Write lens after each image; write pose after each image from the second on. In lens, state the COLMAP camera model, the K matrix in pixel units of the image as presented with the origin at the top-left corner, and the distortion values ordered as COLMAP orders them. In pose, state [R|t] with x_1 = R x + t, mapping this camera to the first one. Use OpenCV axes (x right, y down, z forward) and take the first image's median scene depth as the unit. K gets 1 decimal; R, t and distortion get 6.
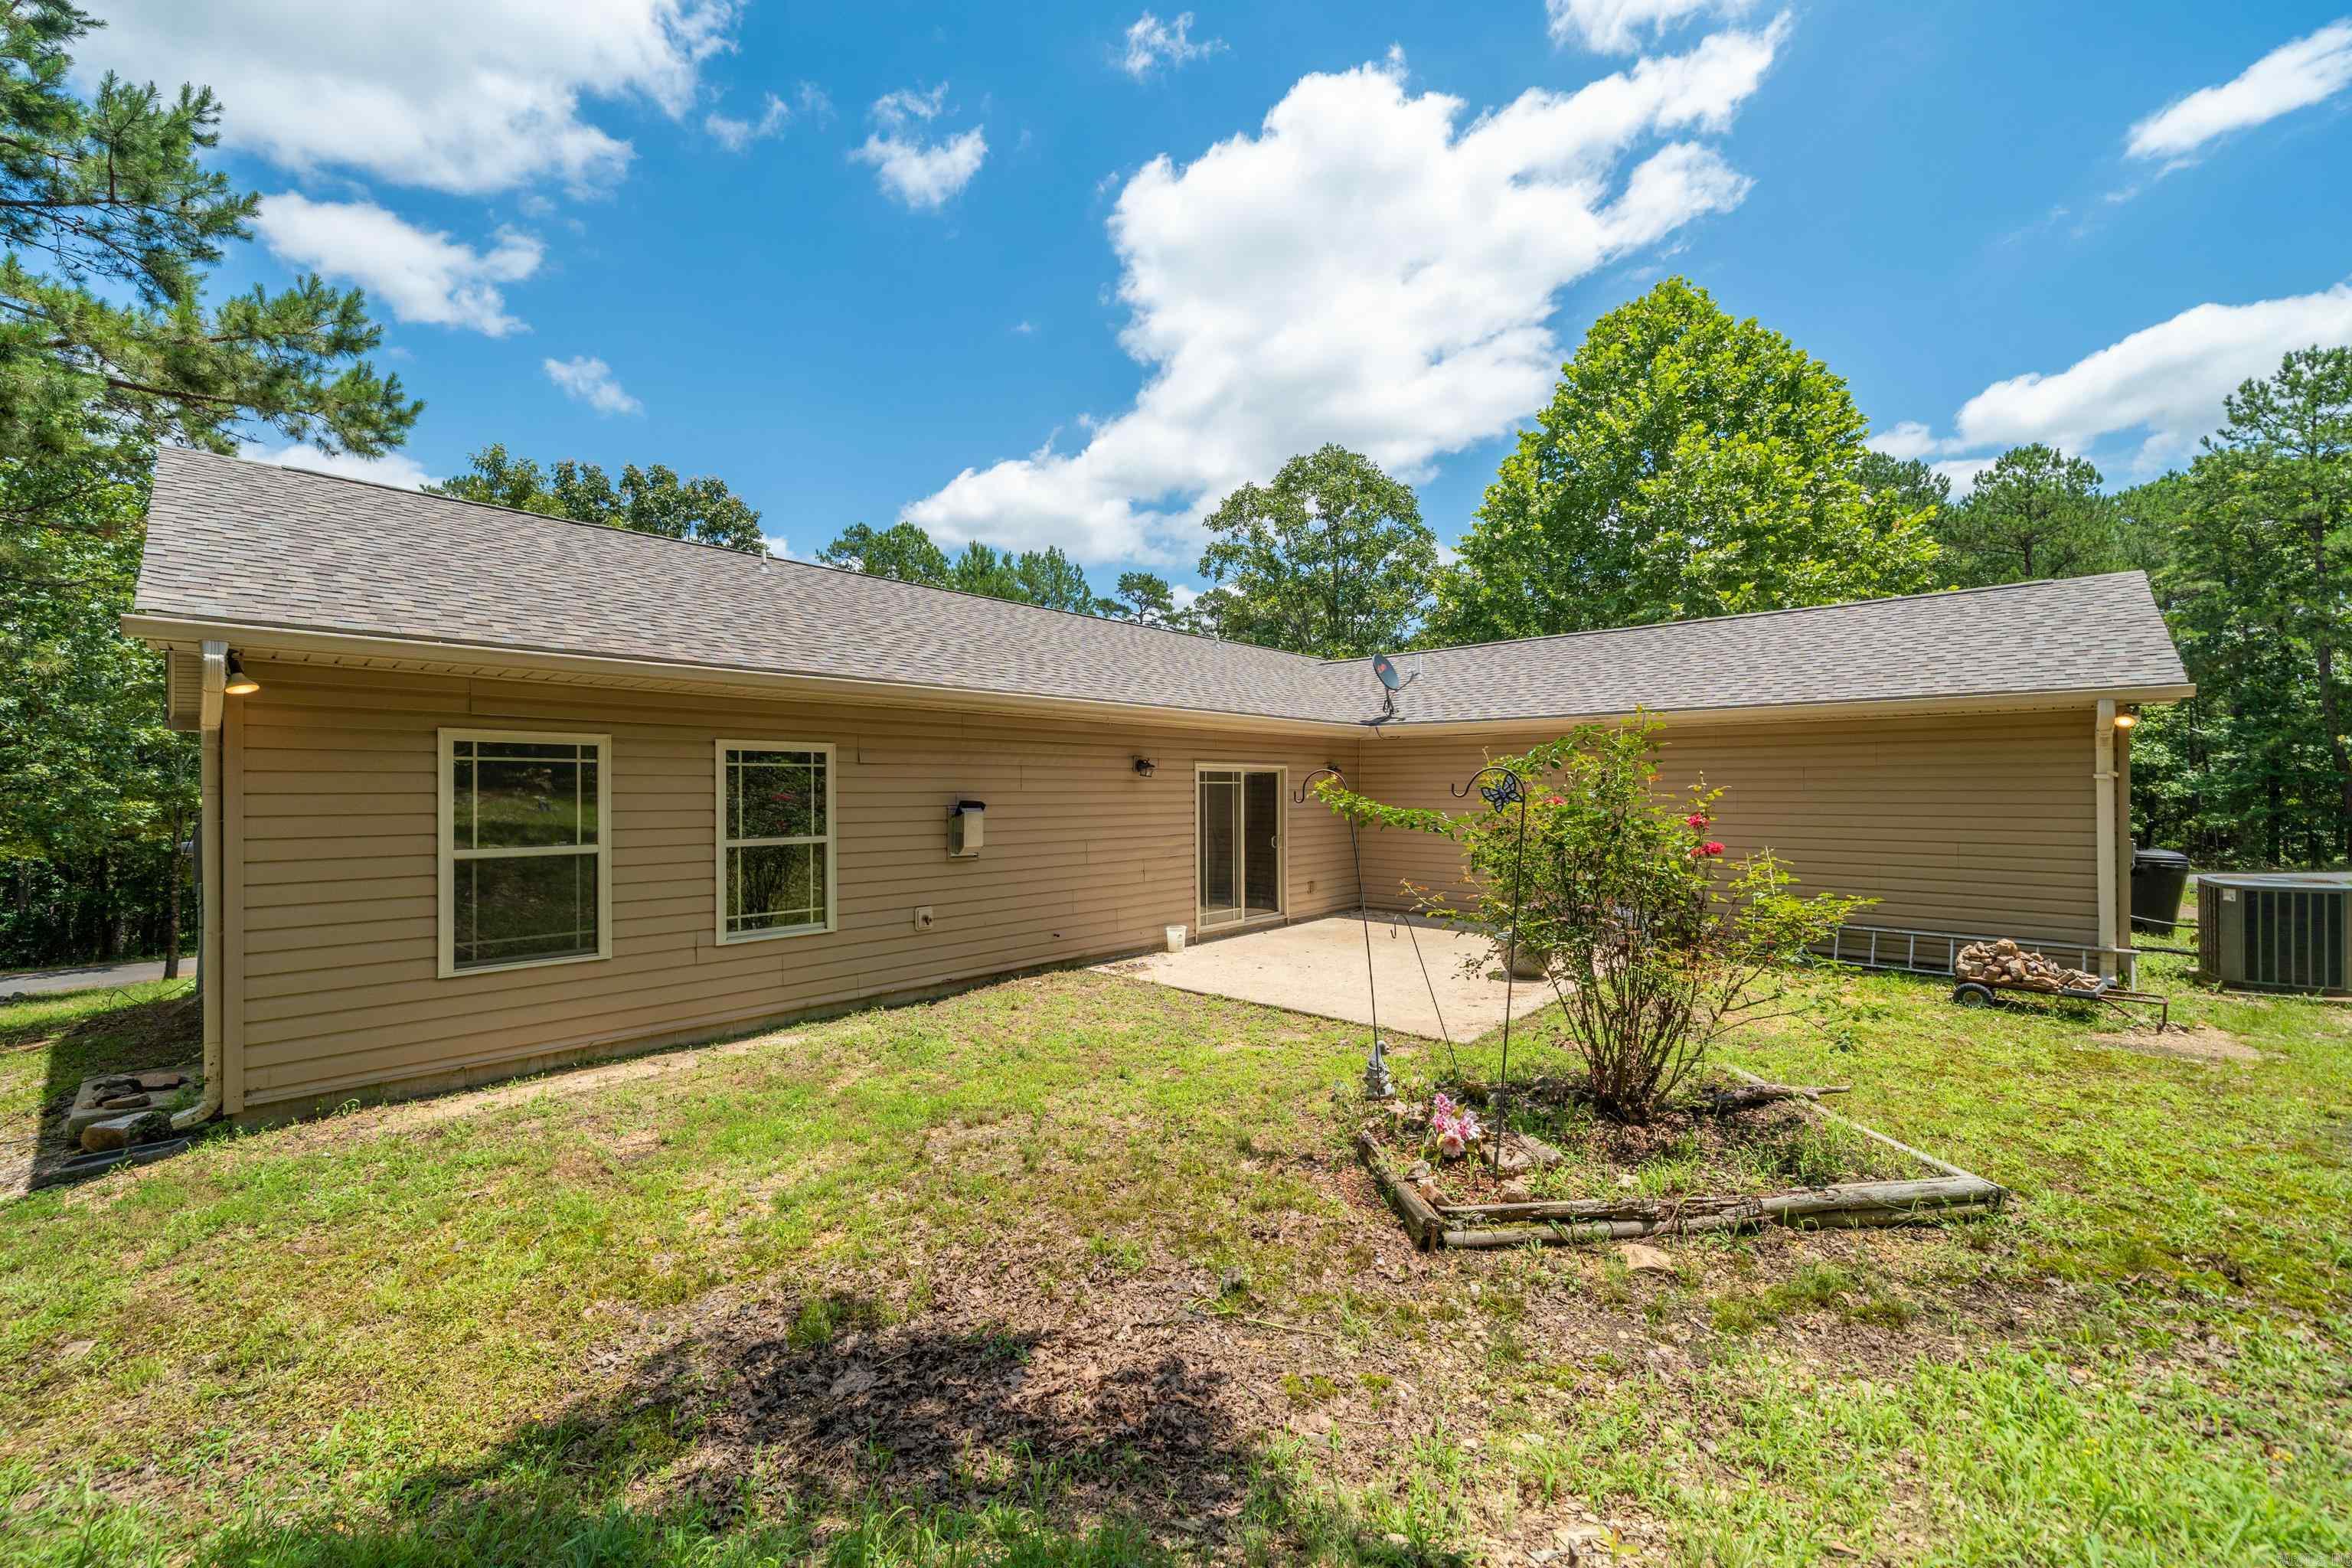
lens RADIAL K [[900.9, 0, 1176.9], [0, 900.9, 784.9], [0, 0, 1]] dist [-0.010204, -0.000016]
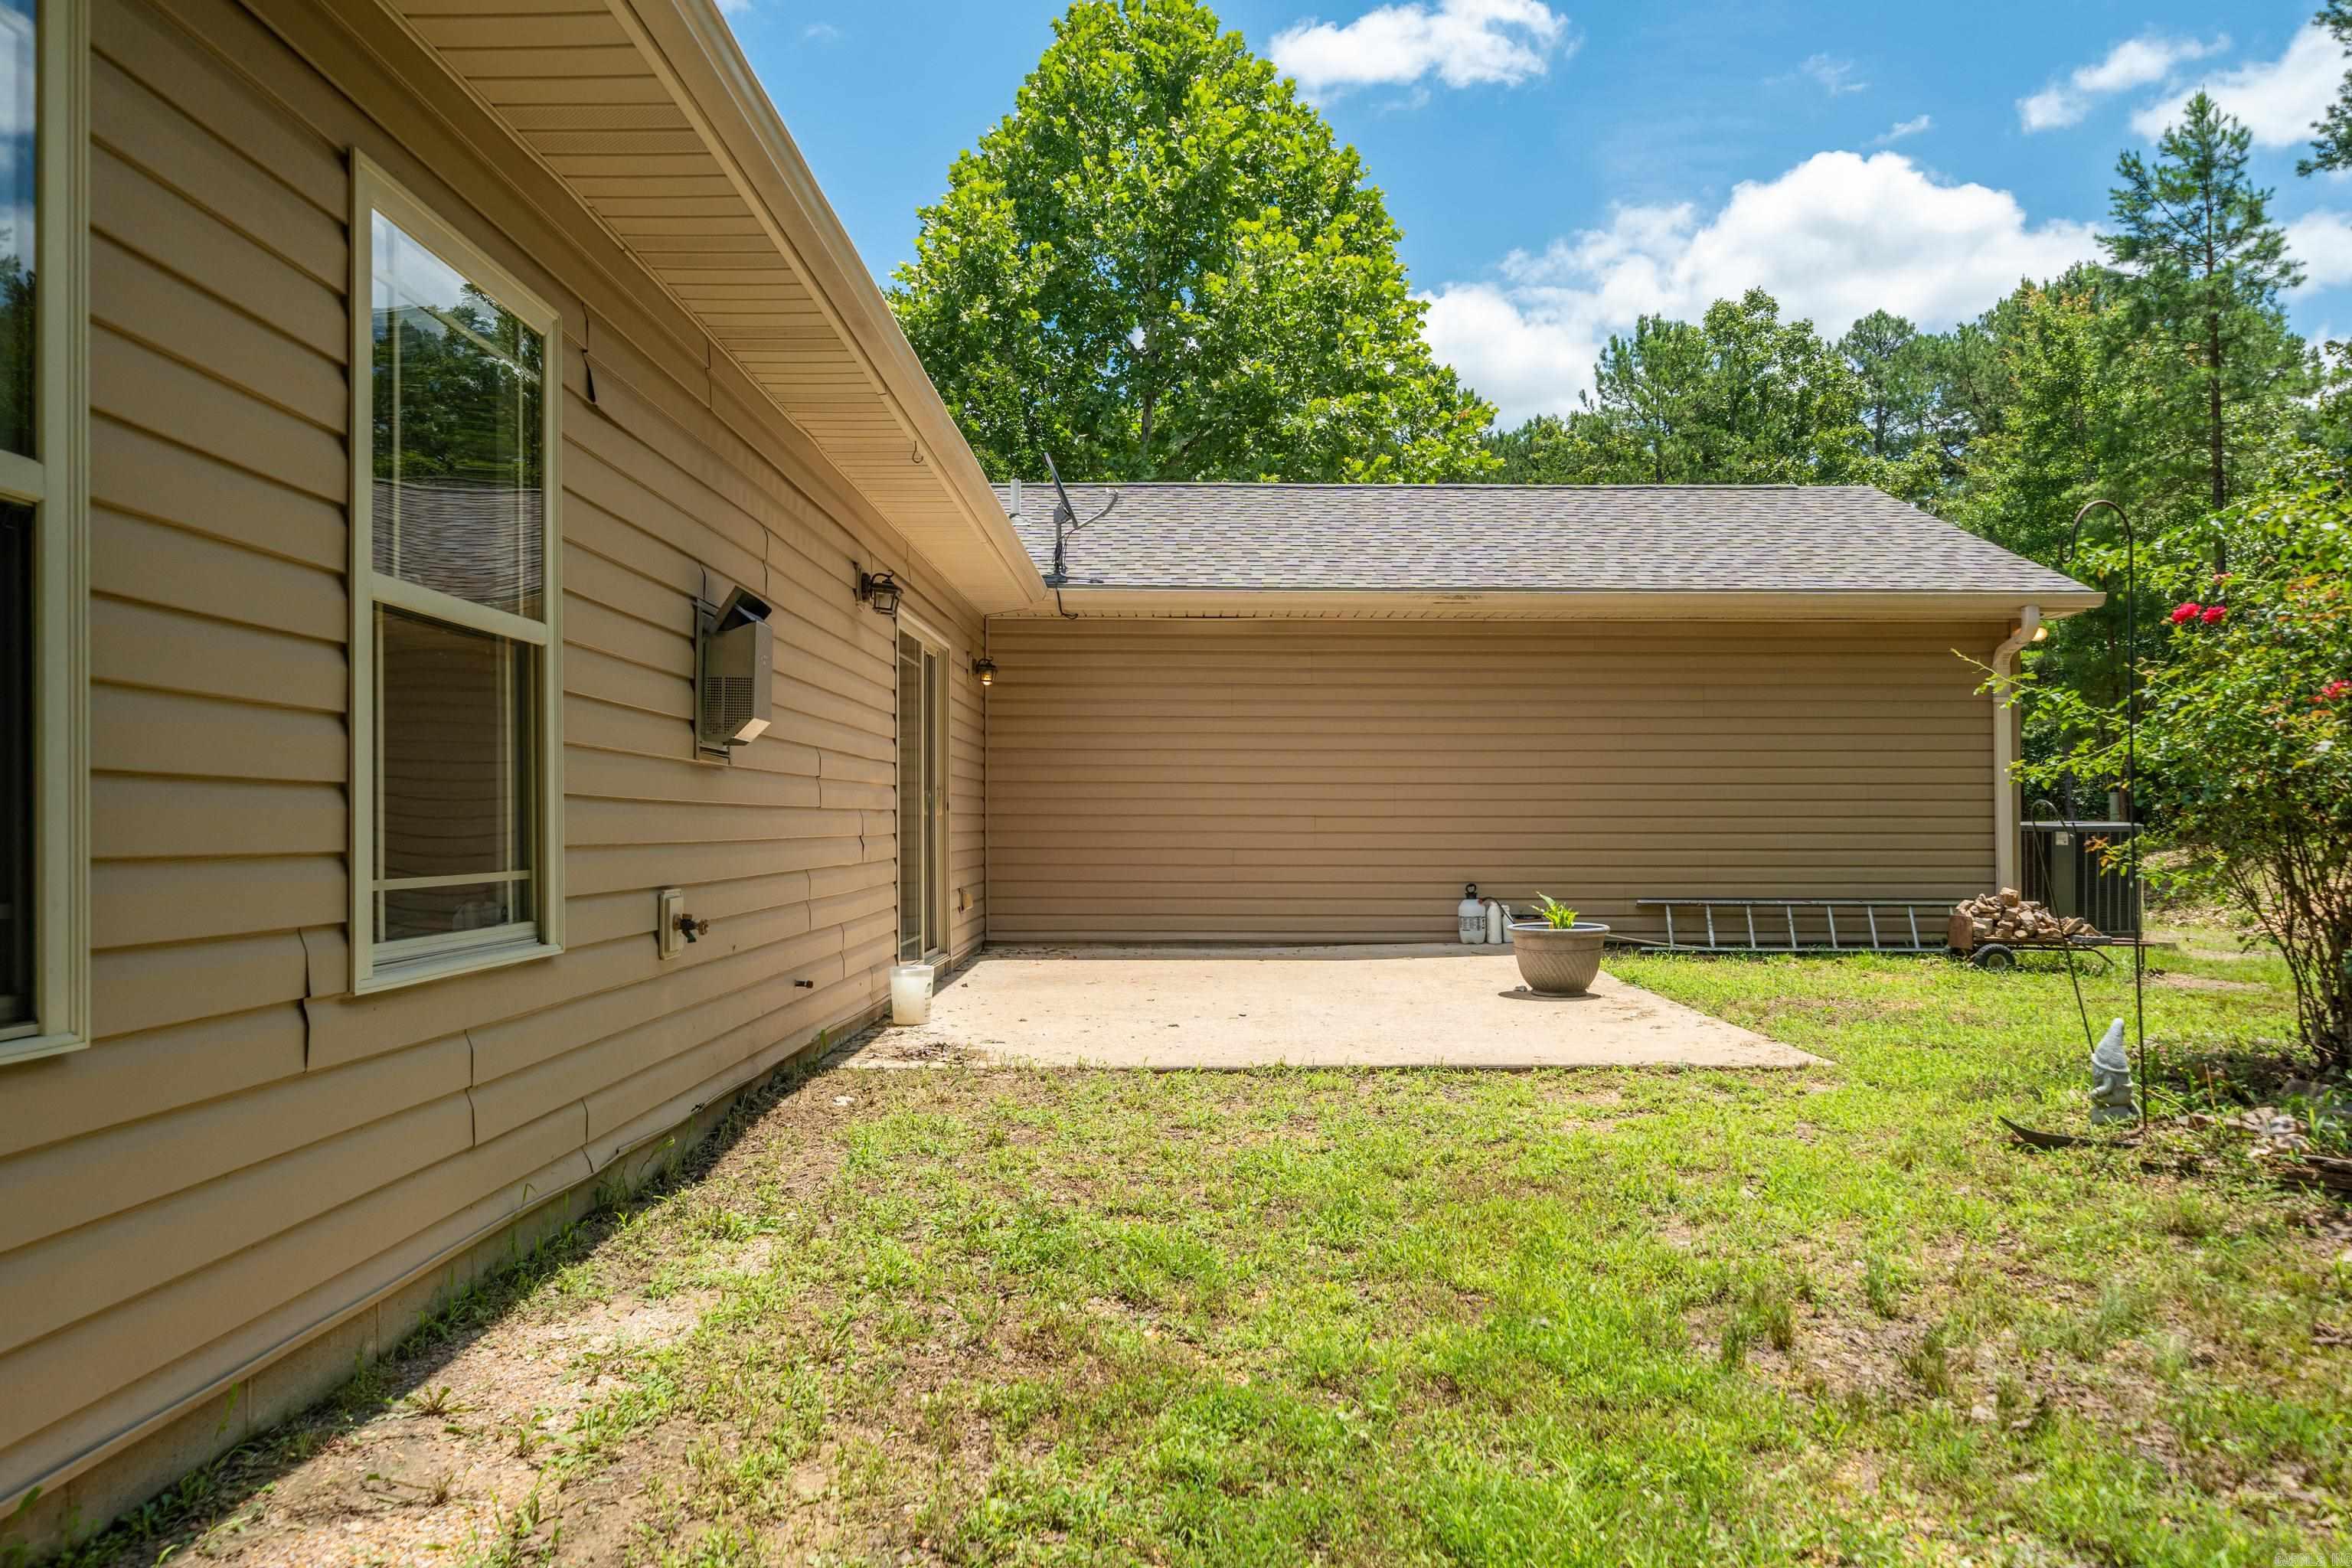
lens RADIAL K [[1555.7, 0, 1183.1], [0, 1555.7, 799.6], [0, 0, 1]] dist [0.001699, 0.000491]
pose [[0.728641, 0.013488, 0.684763, -0.497246], [-0.005818, 0.999892, -0.013505, 0.100819], [-0.684871, 0.005856, 0.728640, 0.417379]]
